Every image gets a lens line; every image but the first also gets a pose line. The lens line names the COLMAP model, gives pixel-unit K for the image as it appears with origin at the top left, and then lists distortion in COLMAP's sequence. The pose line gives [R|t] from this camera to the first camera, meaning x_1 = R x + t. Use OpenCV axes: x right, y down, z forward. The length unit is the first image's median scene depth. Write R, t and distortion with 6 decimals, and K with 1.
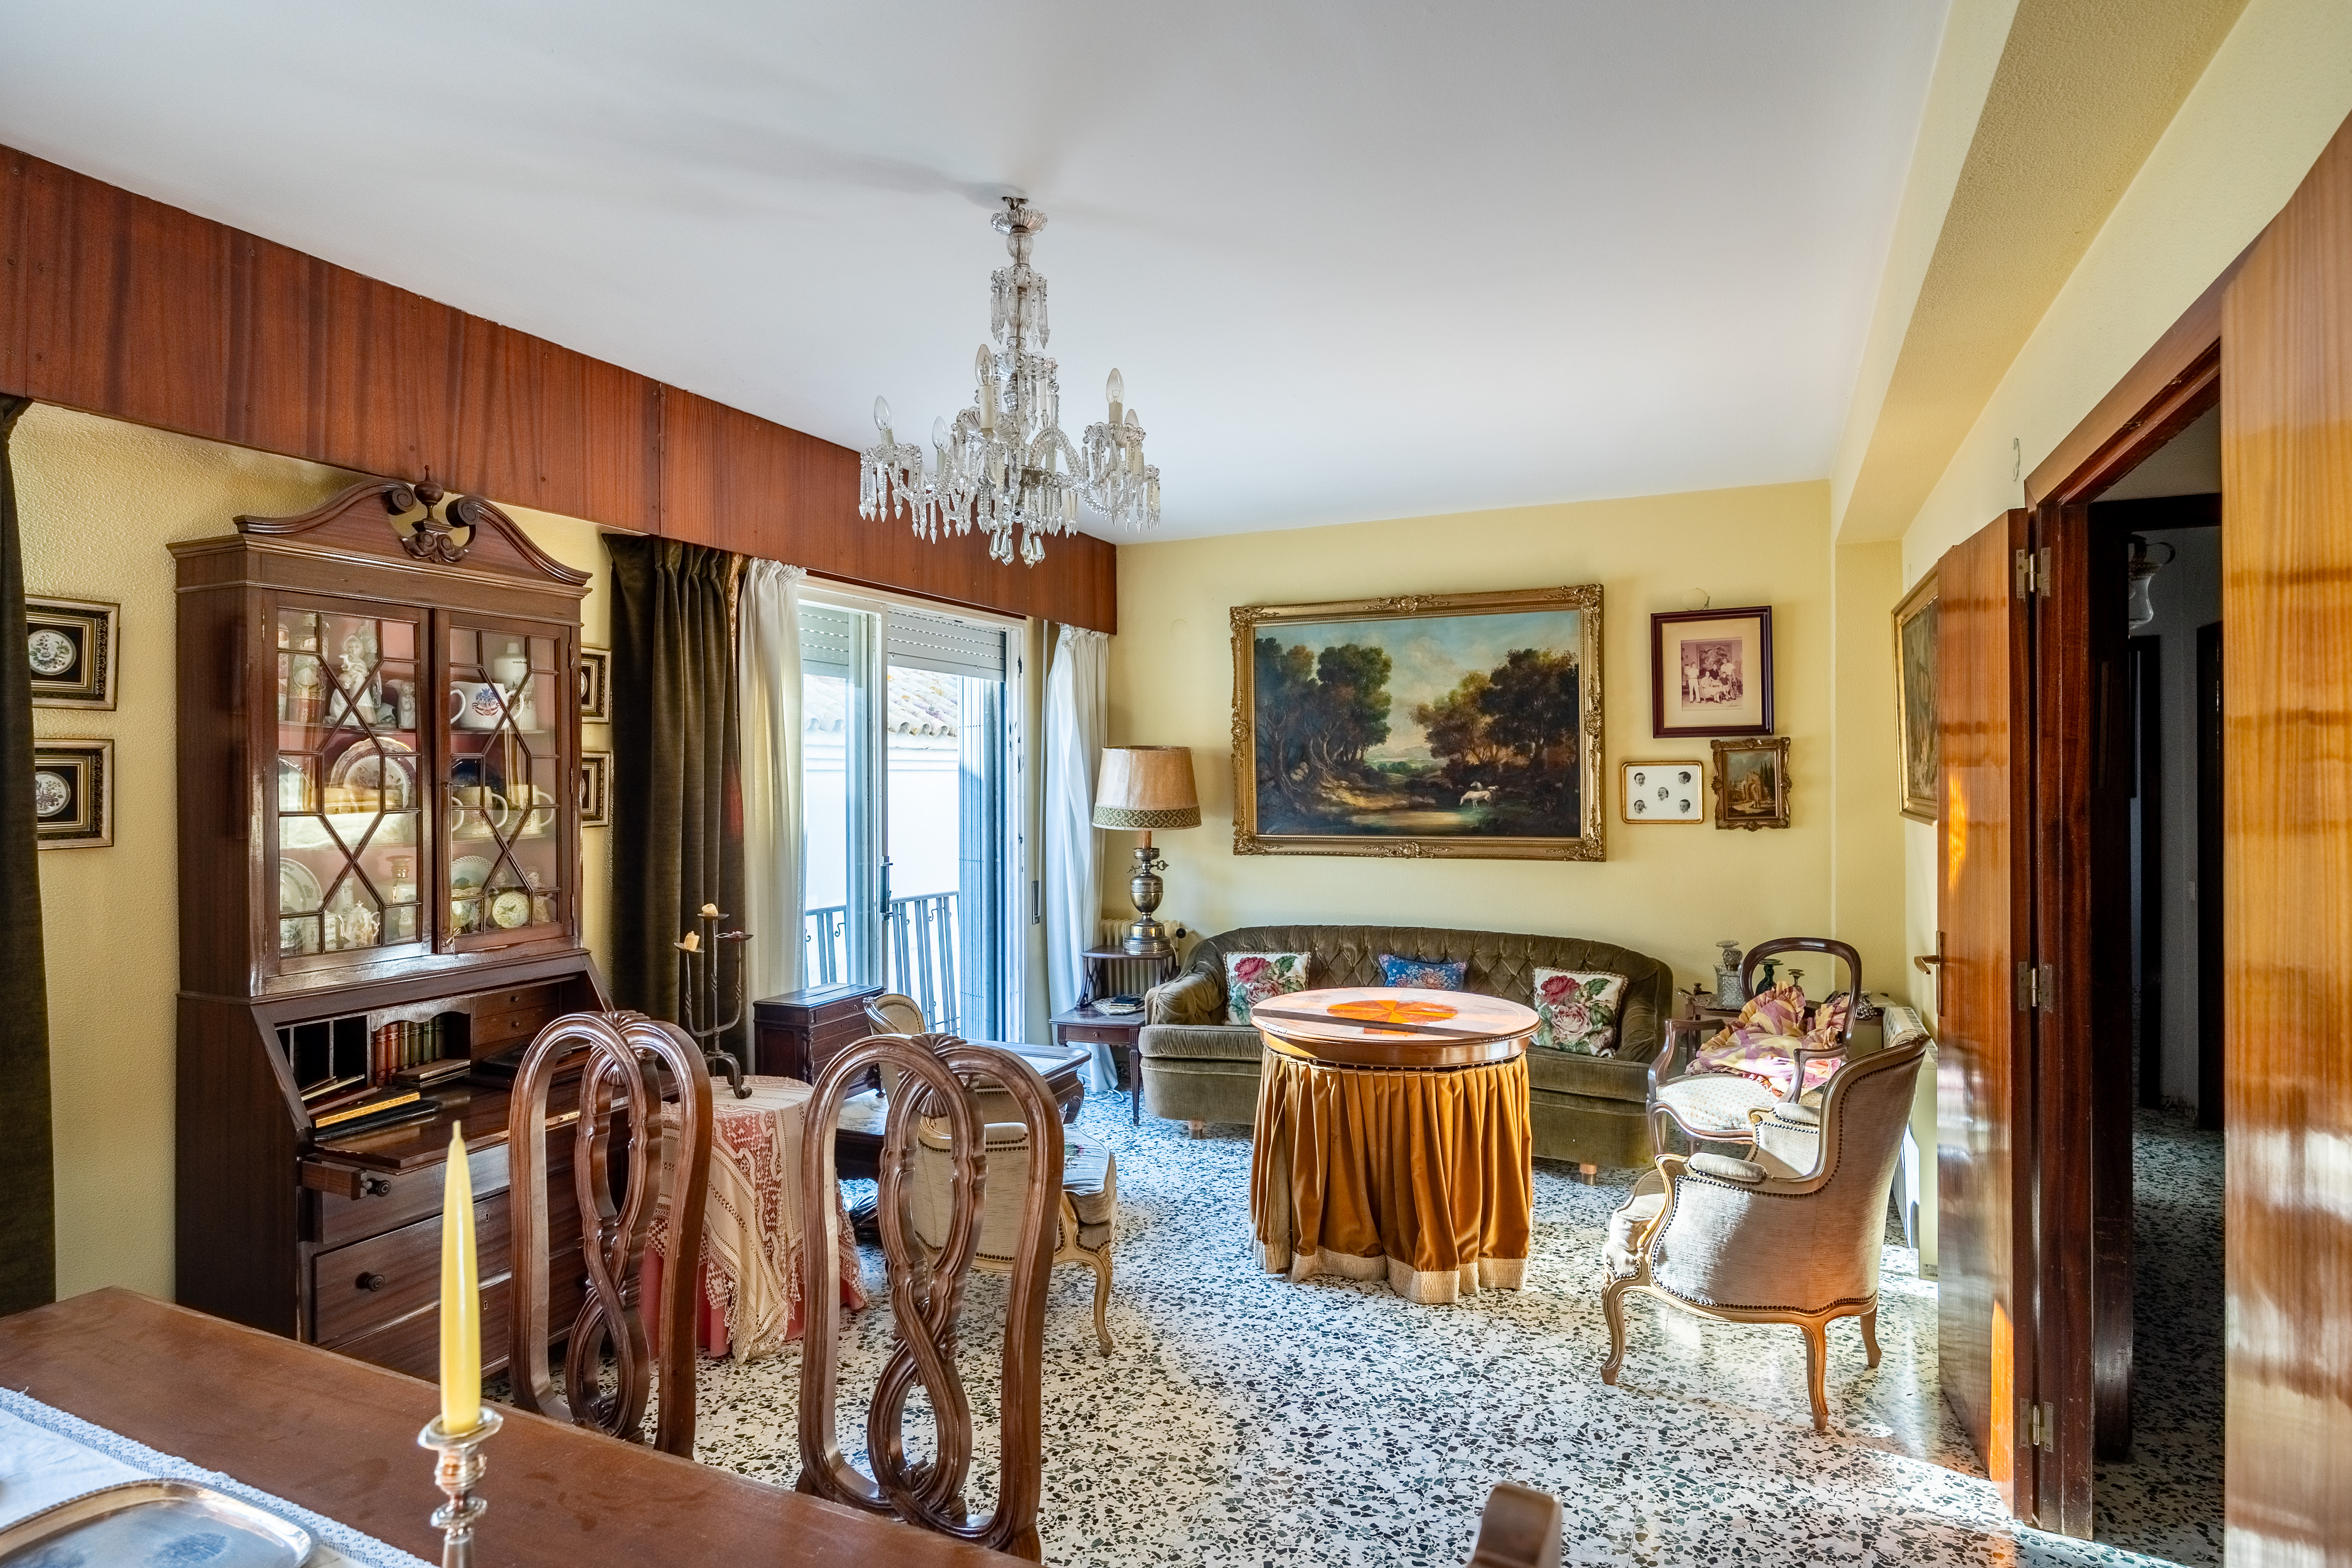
lens RADIAL K [[1326.0, 0, 1176.4], [0, 1326.0, 780.9], [0, 0, 1]] dist [0.000391, 0.000276]
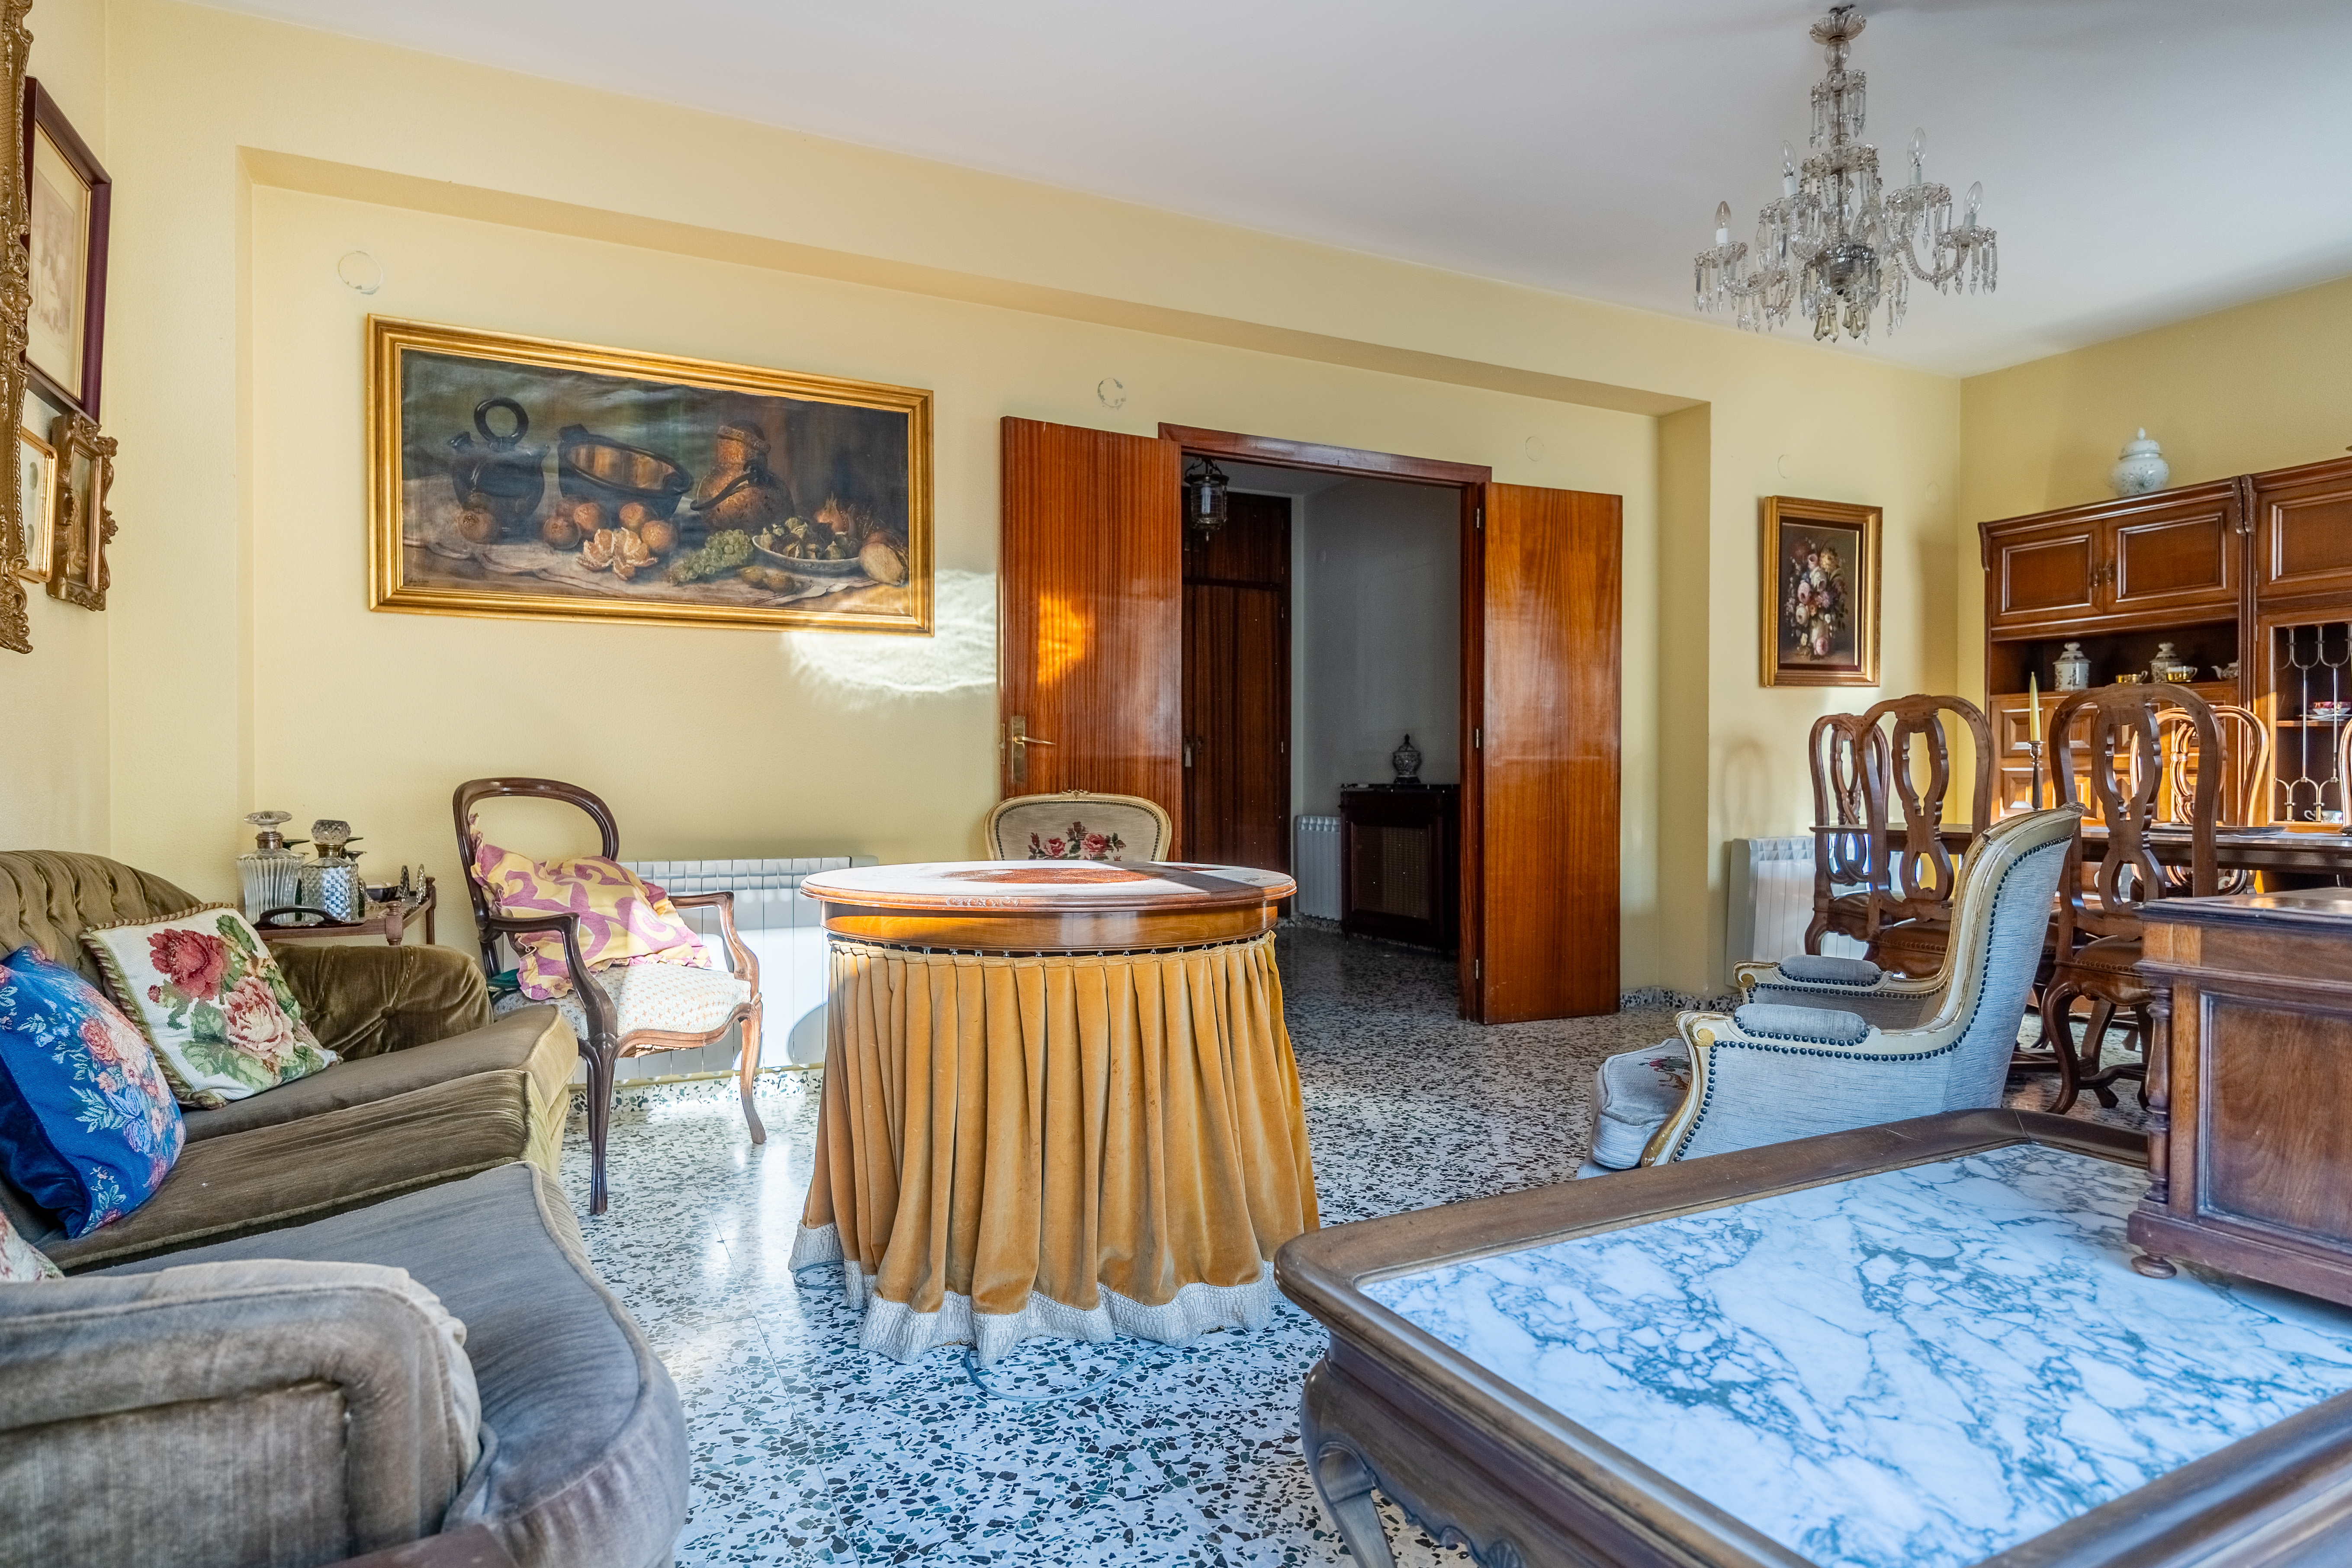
lens RADIAL K [[1326.0, 0, 1175.7], [0, 1326.0, 782.4], [0, 0, 1]] dist [0.000391, 0.000276]
pose [[-0.777439, 0.003512, 0.628949, -0.348910], [0.006917, 0.999972, 0.002967, 0.183453], [-0.628920, 0.006657, -0.777441, 1.984875]]
